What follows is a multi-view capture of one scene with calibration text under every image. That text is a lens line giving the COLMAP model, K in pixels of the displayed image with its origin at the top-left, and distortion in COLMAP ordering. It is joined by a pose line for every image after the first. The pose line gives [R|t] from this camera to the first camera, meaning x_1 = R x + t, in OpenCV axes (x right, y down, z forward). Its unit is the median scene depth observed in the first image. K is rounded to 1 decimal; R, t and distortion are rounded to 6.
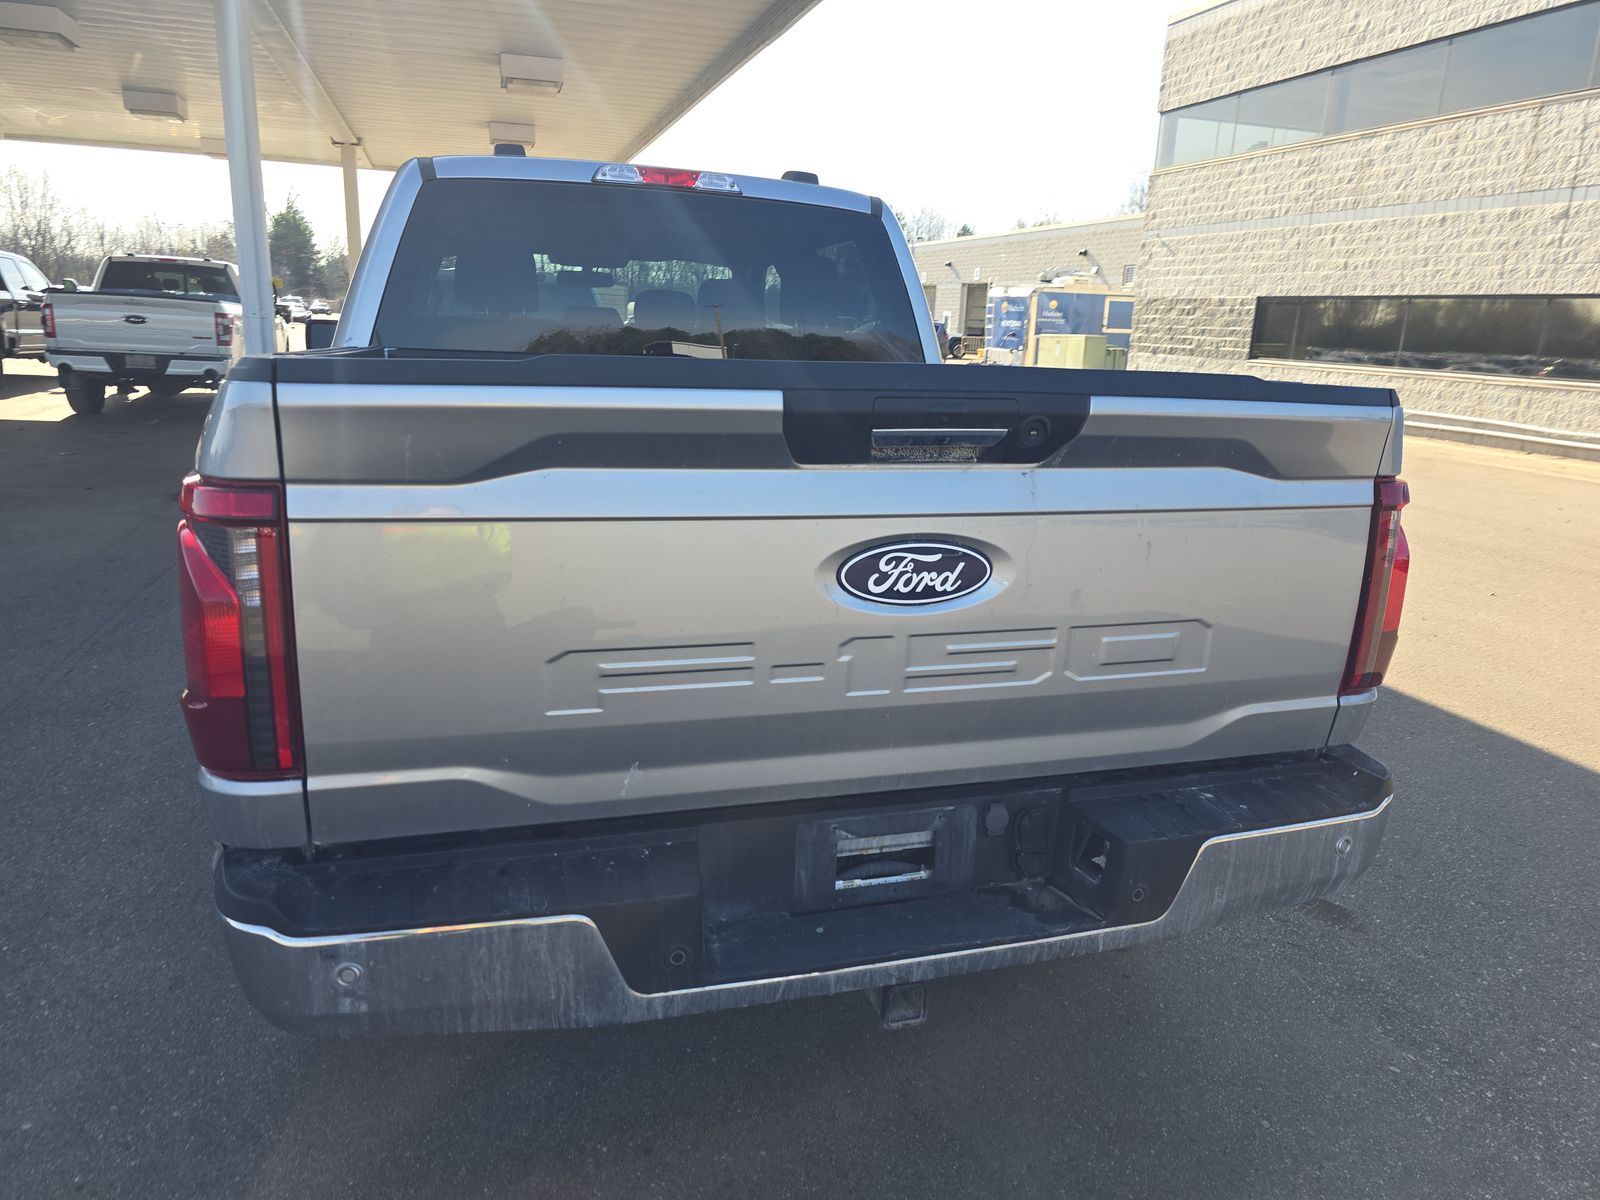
lens RADIAL K [[1086.9, 0, 815.7], [0, 1086.9, 600.7], [0, 0, 1]] dist [0.054131, -0.042562]
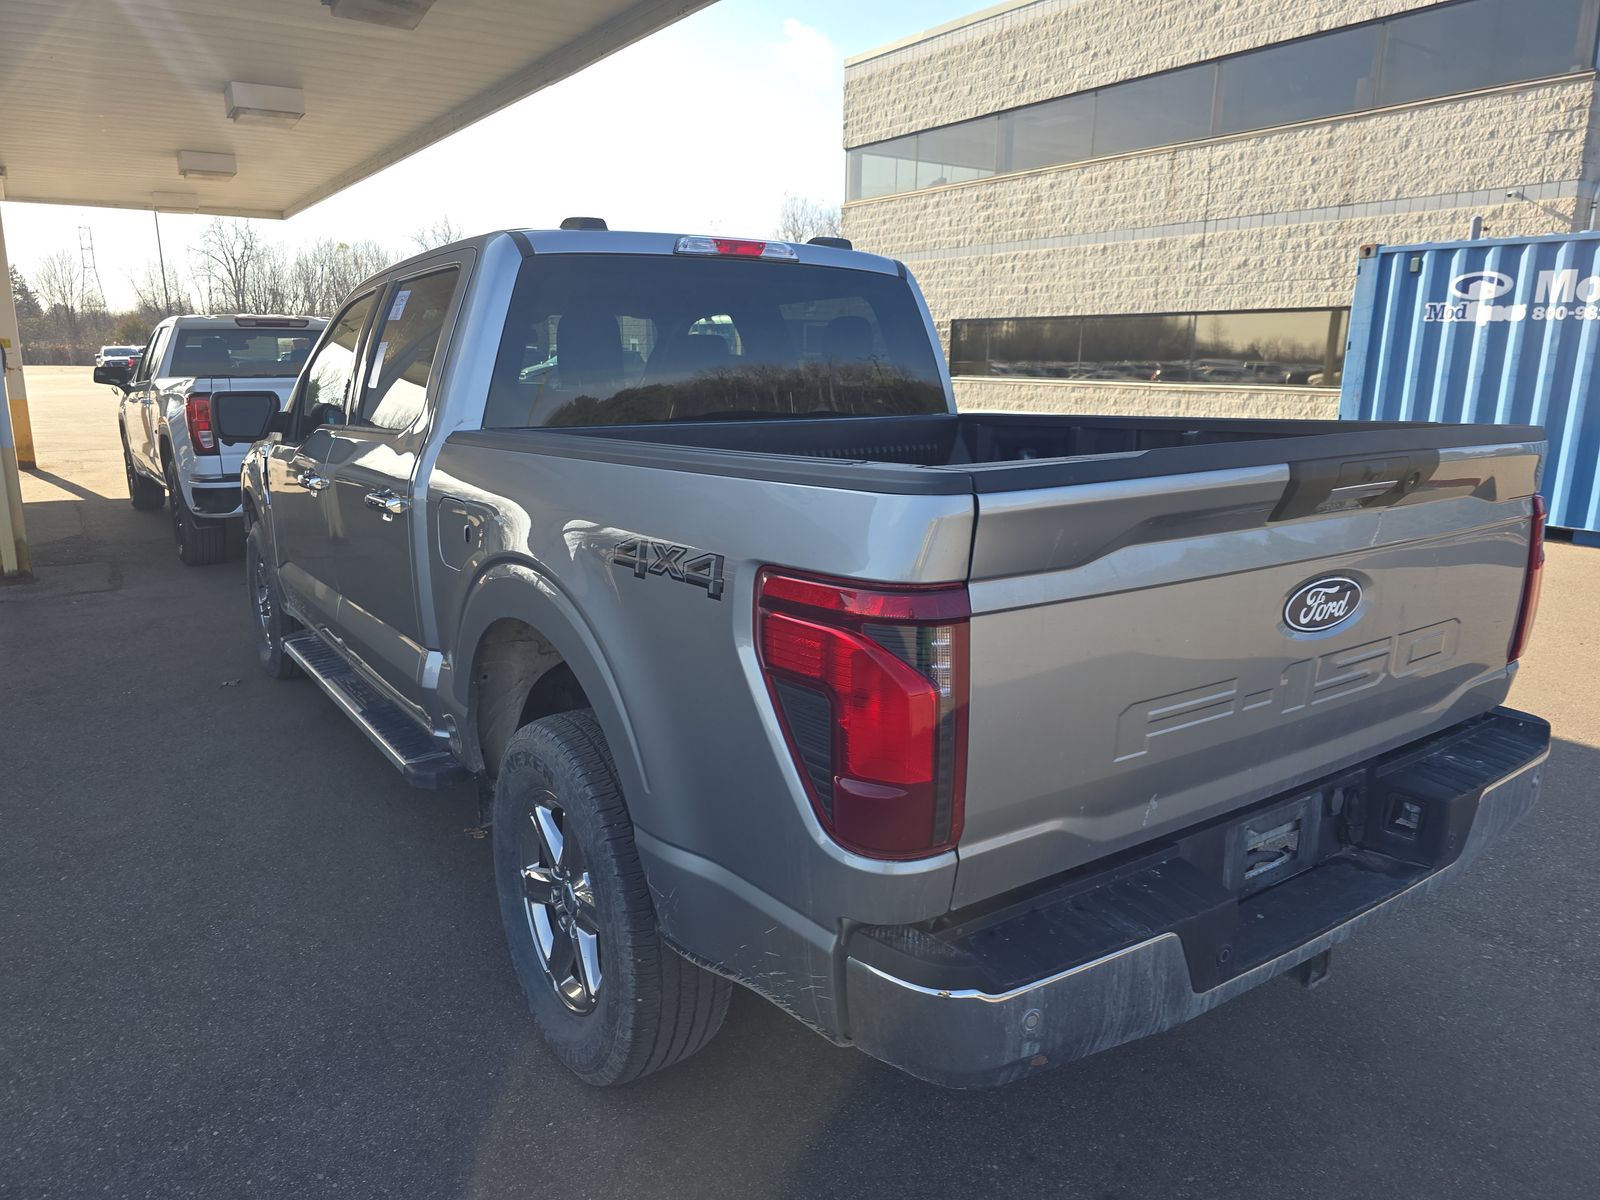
lens RADIAL K [[1086.9, 0, 820.6], [0, 1086.9, 614.5], [0, 0, 1]] dist [0.054131, -0.042562]
pose [[0.953930, -0.105971, 0.280692, -0.080847], [0.108430, 0.994081, 0.006802, -0.008544], [-0.279751, 0.023947, 0.959774, -0.000490]]
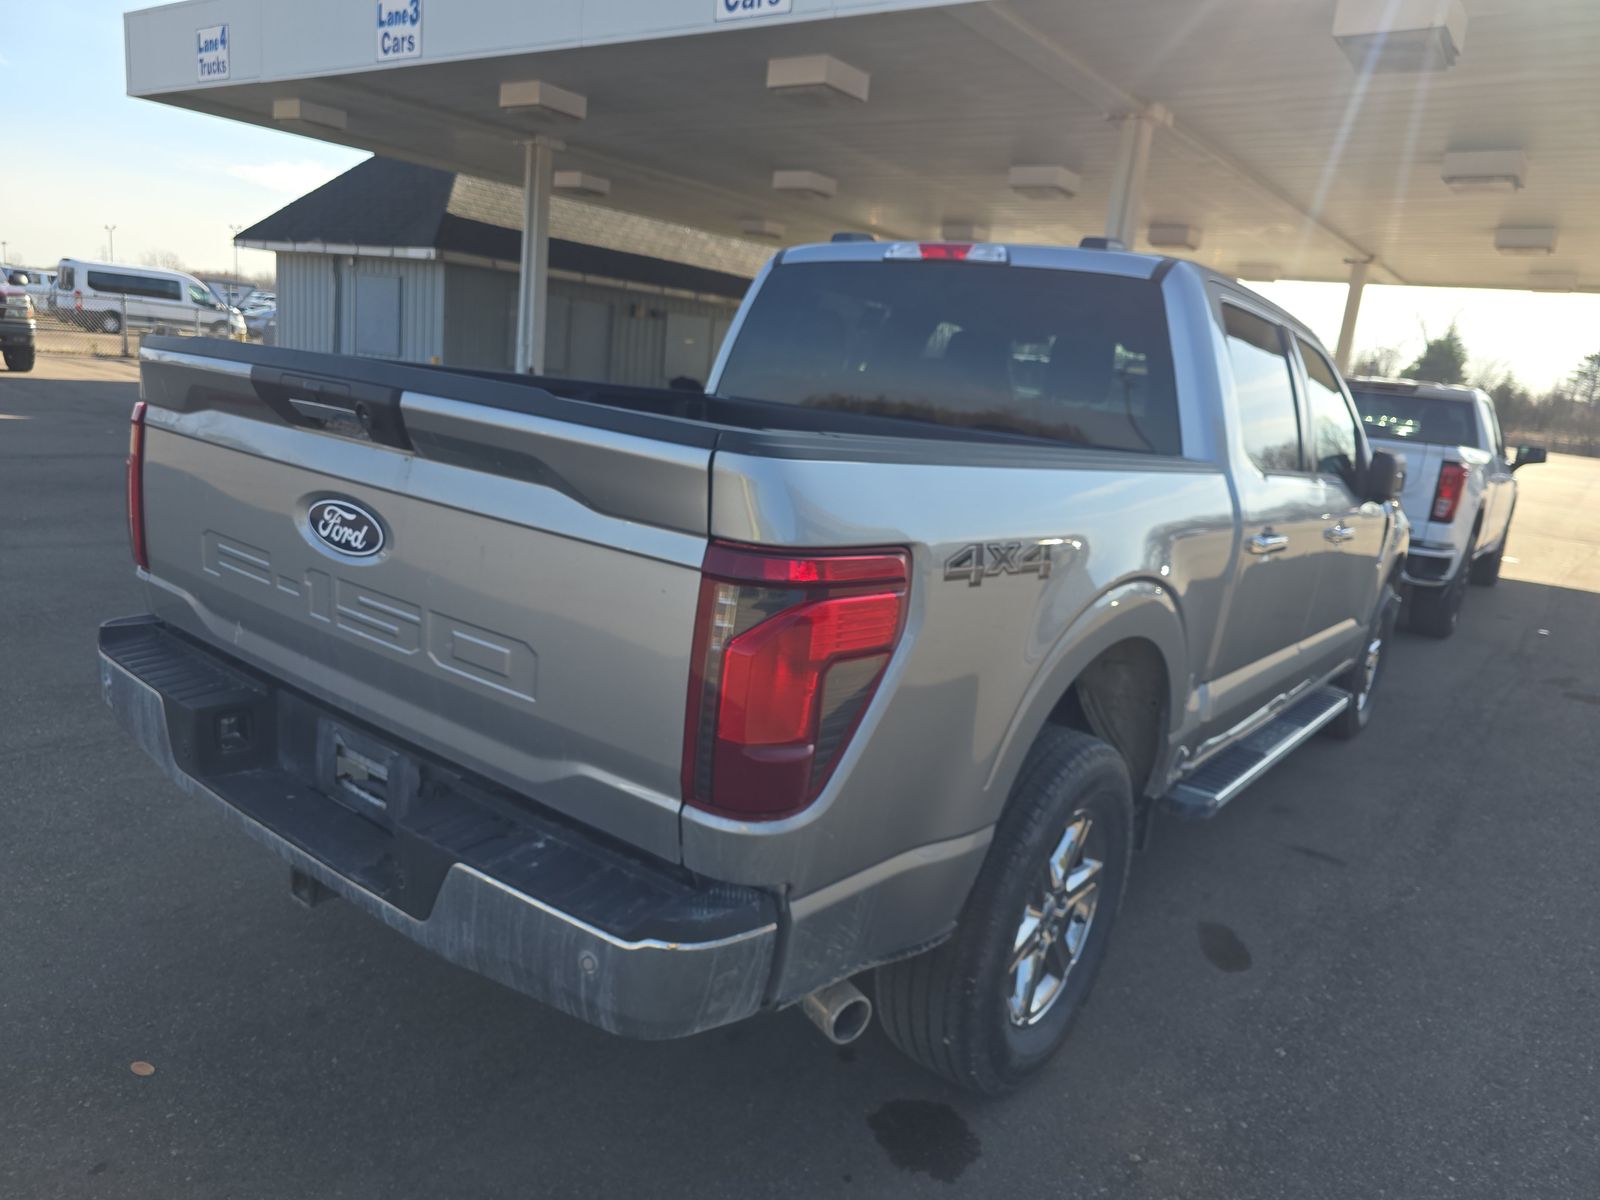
lens RADIAL K [[1086.9, 0, 801.1], [0, 1086.9, 610.2], [0, 0, 1]] dist [0.054131, -0.042562]
pose [[0.575567, 0.201508, -0.792538, 0.142244], [-0.278393, 0.959557, 0.041796, -0.013420], [0.768908, 0.196581, 0.608389, 0.069445]]
